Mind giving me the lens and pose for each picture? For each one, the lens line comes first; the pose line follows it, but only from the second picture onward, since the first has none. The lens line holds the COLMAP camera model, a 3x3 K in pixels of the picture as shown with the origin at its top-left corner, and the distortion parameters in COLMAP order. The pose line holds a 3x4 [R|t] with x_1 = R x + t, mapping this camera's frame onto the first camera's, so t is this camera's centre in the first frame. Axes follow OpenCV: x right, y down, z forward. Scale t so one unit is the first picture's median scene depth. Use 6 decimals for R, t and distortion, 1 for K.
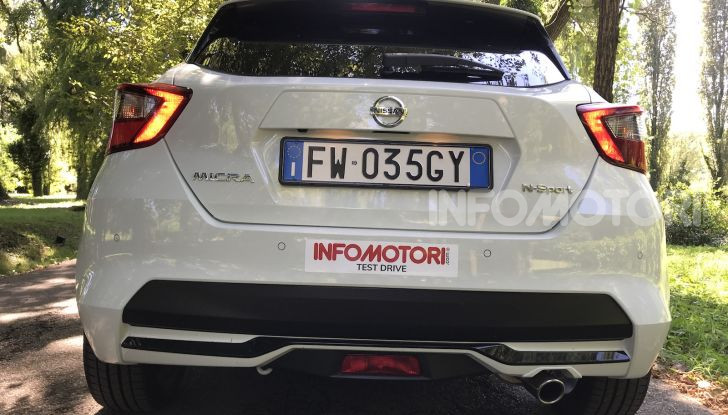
lens RADIAL K [[612.1, 0, 363.3], [0, 612.1, 177.0], [0, 0, 1]] dist [0.005768, -0.001477]
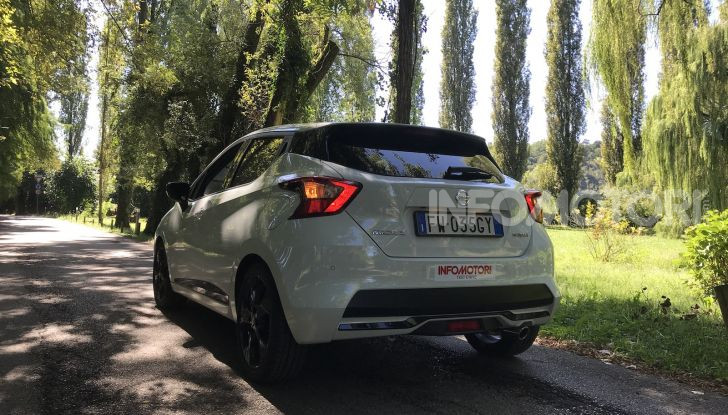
lens RADIAL K [[612.1, 0, 363.3], [0, 612.1, 177.0], [0, 0, 1]] dist [0.005768, -0.001477]
pose [[0.890830, 0.019436, 0.453921, -1.155851], [-0.006959, 0.999551, -0.029142, -0.116123], [-0.454283, 0.022802, 0.890565, -0.627931]]
